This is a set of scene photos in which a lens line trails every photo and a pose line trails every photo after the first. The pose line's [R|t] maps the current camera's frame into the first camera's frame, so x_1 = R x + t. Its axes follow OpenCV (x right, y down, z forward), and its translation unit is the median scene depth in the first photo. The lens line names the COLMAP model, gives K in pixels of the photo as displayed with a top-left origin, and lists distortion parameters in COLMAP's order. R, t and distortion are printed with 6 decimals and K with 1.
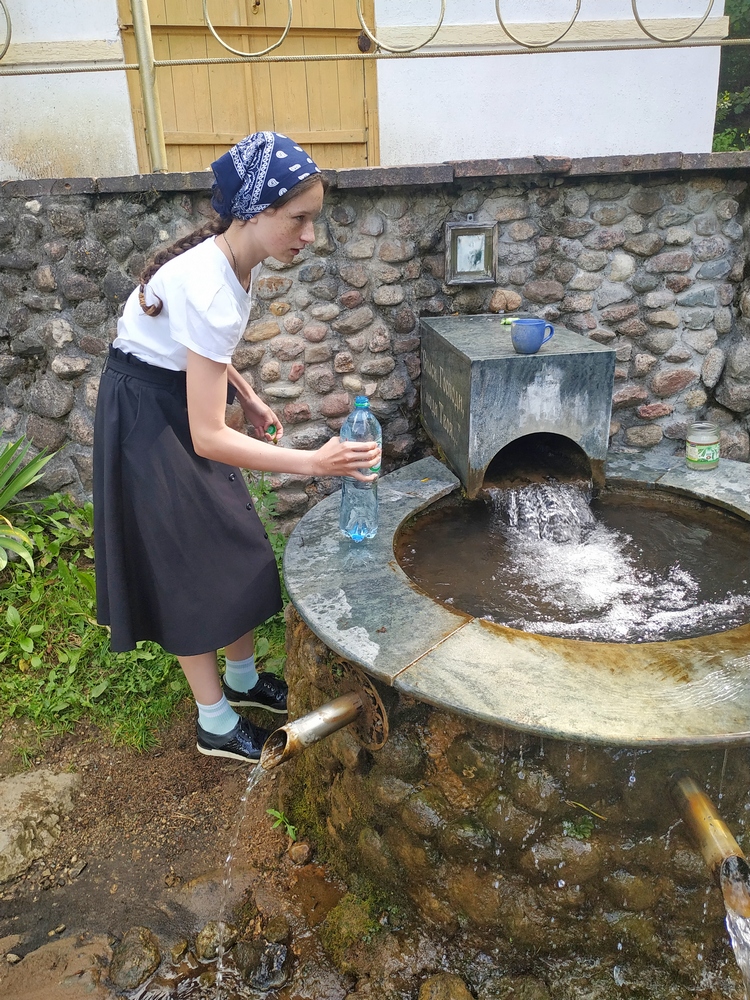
lens RADIAL K [[775.2, 0, 373.1], [0, 775.2, 502.3], [0, 0, 1]] dist [0.001983, -0.024969]
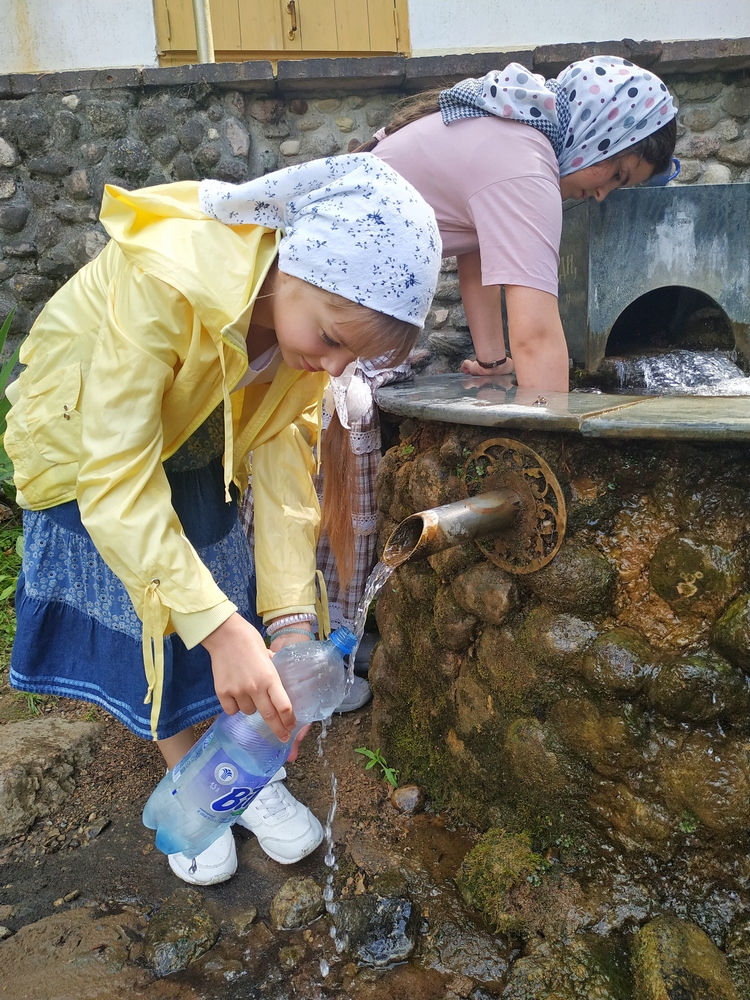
lens RADIAL K [[775.2, 0, 373.7], [0, 775.2, 498.9], [0, 0, 1]] dist [0.001983, -0.024969]
pose [[0.999608, -0.024151, -0.014155, -0.098446], [0.021523, 0.986388, -0.163018, 0.268387], [0.017900, 0.162650, 0.986521, 0.224034]]
